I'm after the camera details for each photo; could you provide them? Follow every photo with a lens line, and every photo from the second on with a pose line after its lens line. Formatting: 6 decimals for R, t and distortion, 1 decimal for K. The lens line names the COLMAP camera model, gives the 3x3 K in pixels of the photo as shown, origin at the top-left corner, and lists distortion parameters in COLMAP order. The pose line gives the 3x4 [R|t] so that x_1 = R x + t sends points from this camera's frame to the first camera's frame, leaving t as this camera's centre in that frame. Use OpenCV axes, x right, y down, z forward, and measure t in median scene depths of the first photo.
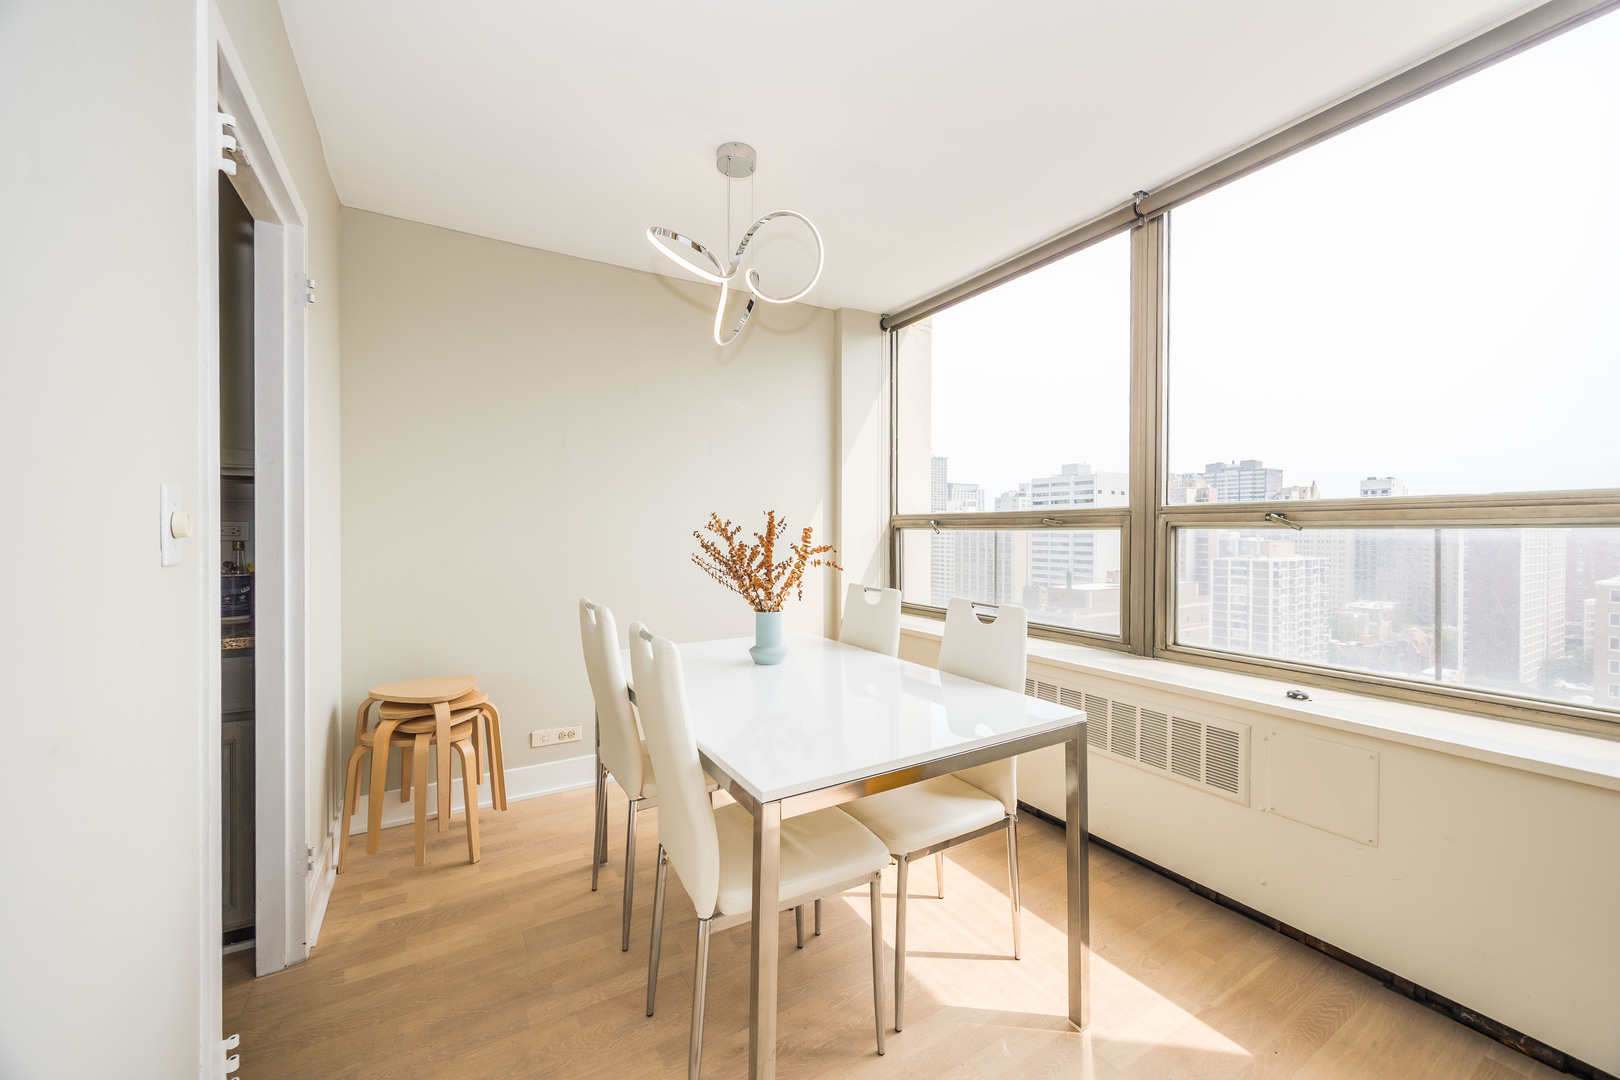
lens RADIAL K [[611.7, 0, 810.9], [0, 611.7, 537.1], [0, 0, 1]] dist [-0.000276, -0.000333]
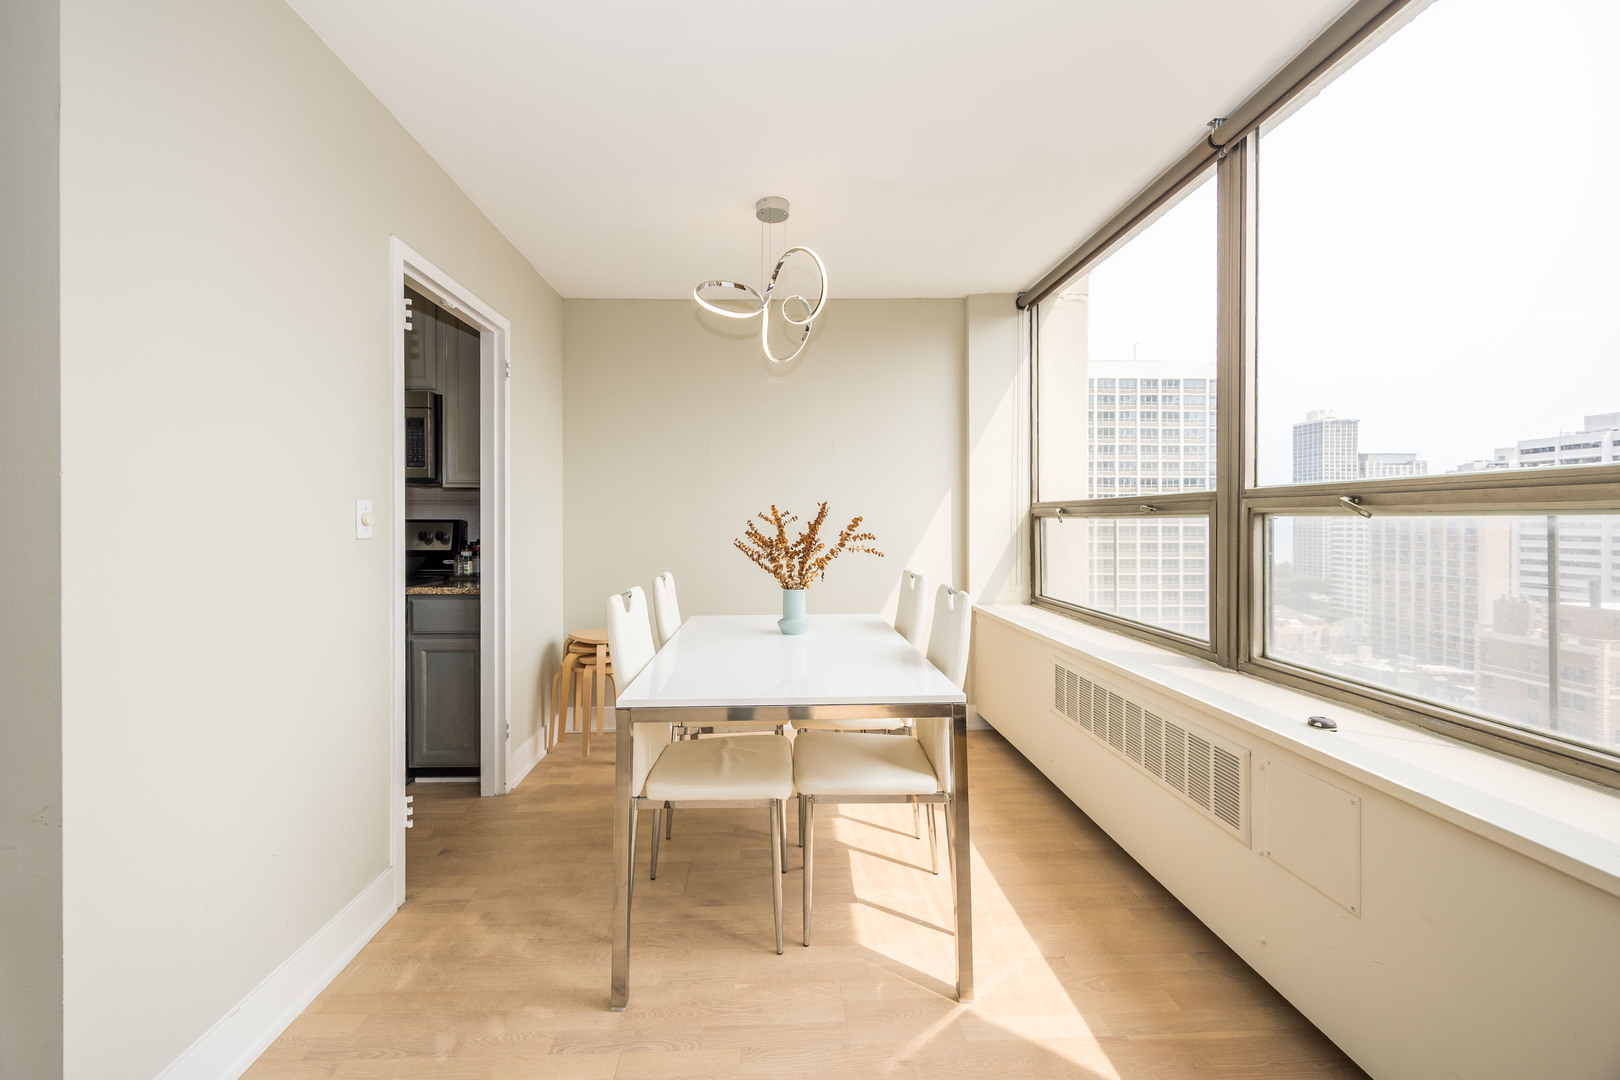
lens RADIAL K [[635.8, 0, 792.6], [0, 635.8, 521.9], [0, 0, 1]] dist [0.000769, 0.000584]
pose [[0.873491, -0.002134, -0.486835, 0.460713], [-0.001638, 0.999972, -0.007322, 0.001170], [0.486837, 0.007193, 0.873463, -0.055513]]
